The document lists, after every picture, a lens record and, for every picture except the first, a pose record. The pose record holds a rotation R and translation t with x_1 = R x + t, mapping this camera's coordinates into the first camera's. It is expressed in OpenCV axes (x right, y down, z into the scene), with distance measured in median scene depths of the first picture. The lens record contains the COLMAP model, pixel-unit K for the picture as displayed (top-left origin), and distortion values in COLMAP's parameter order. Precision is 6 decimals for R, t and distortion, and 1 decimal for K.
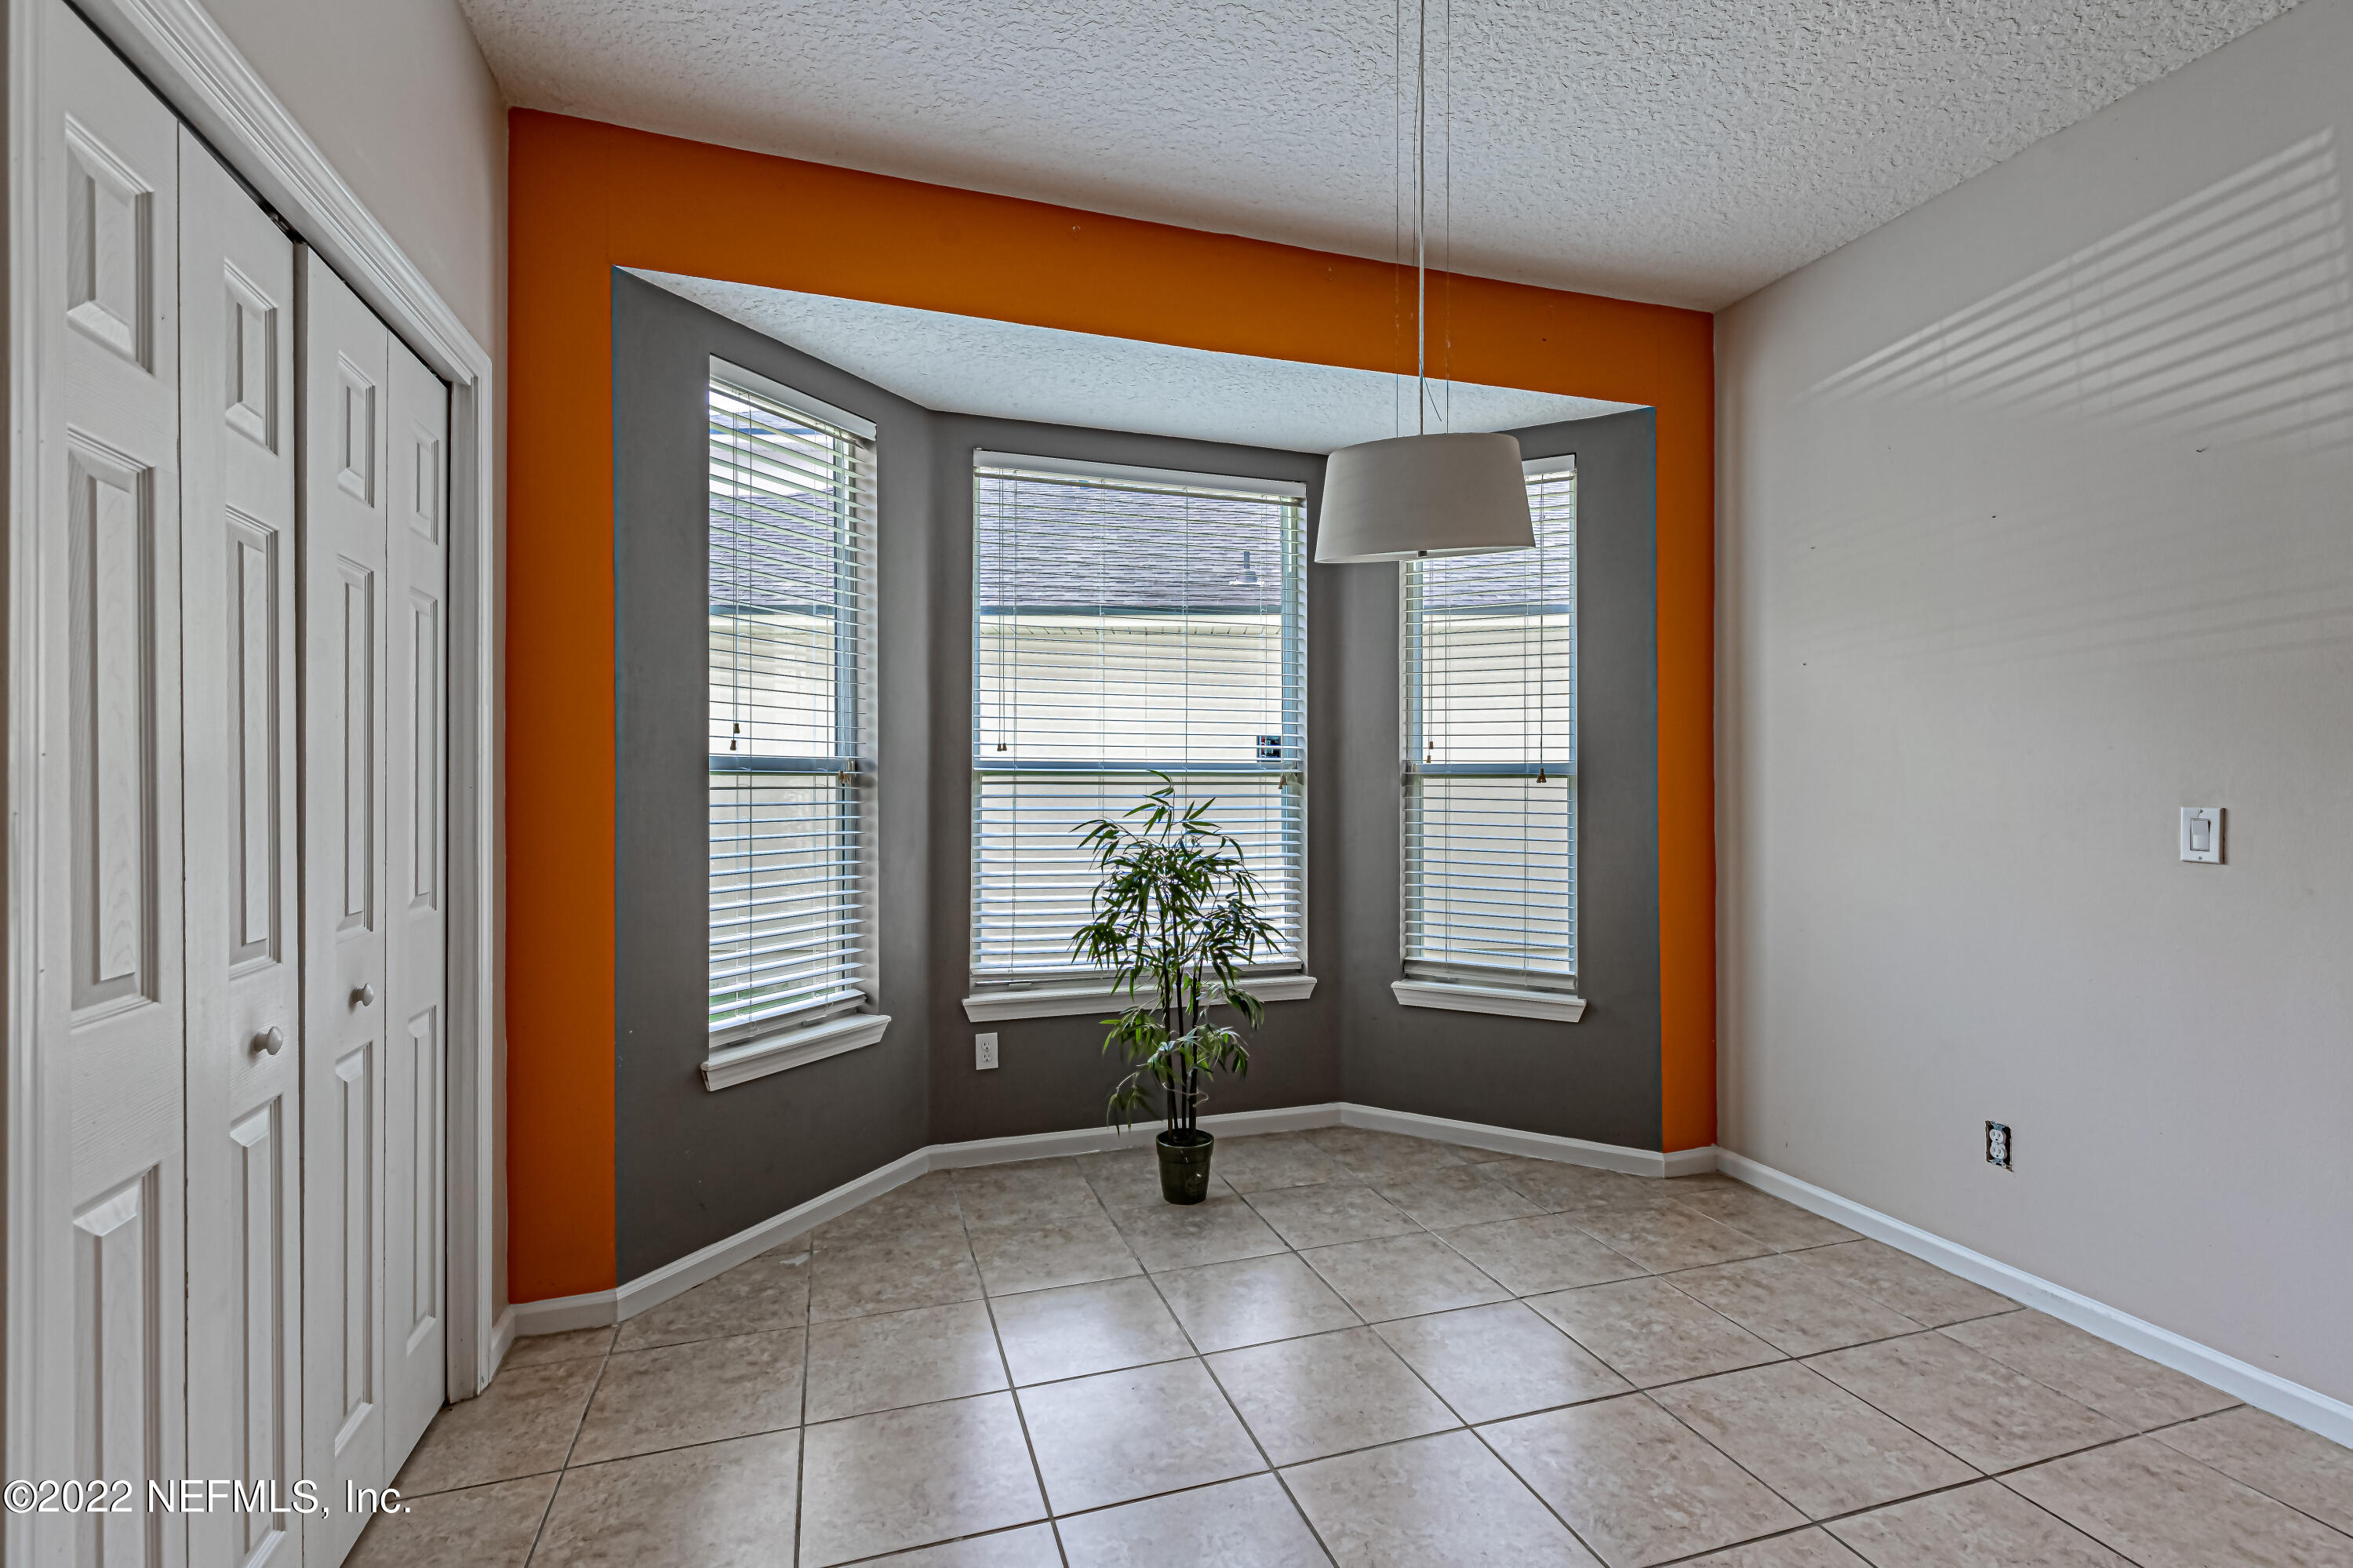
lens RADIAL K [[1063.2, 0, 1178.0], [0, 1063.2, 779.7], [0, 0, 1]] dist [0.008273, 0.000383]
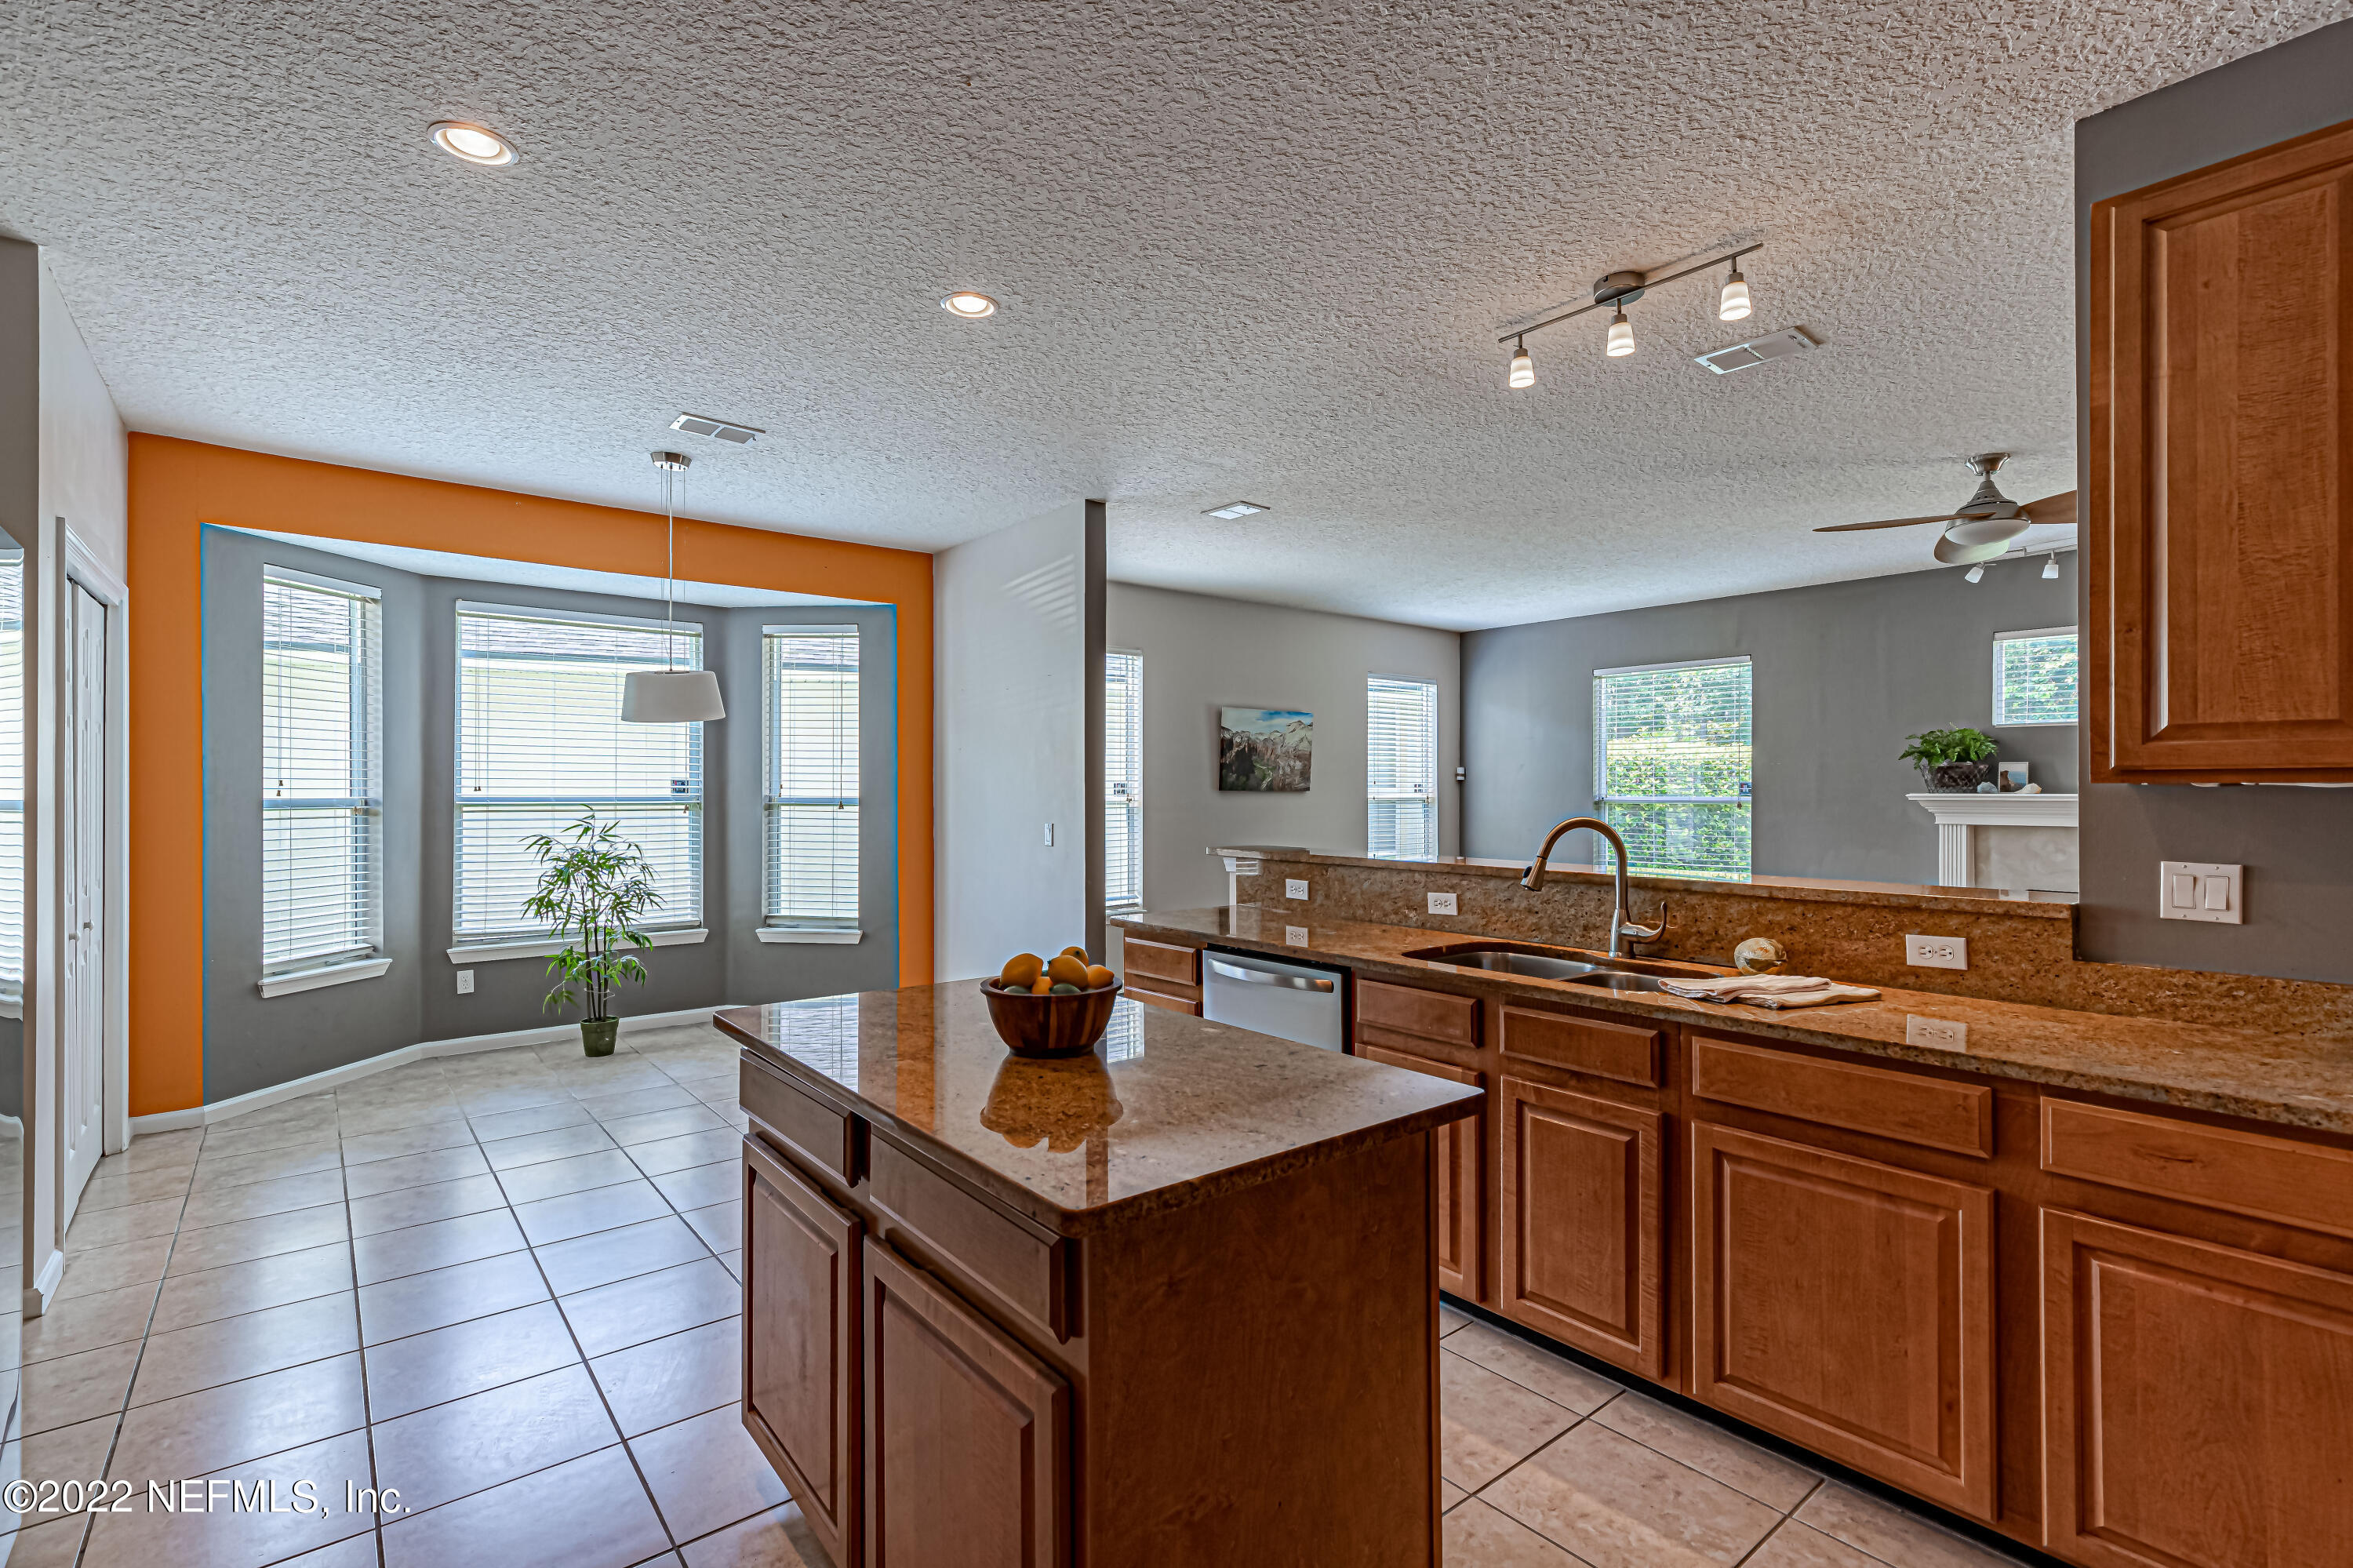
lens RADIAL K [[1062.6, 0, 1185.5], [0, 1062.6, 789.6], [0, 0, 1]] dist [0.000642, -0.000309]
pose [[0.929066, 0.000079, 0.369913, 0.244925], [-0.000419, 1.000000, 0.000840, -0.033978], [-0.369913, -0.000936, 0.929066, -0.916949]]
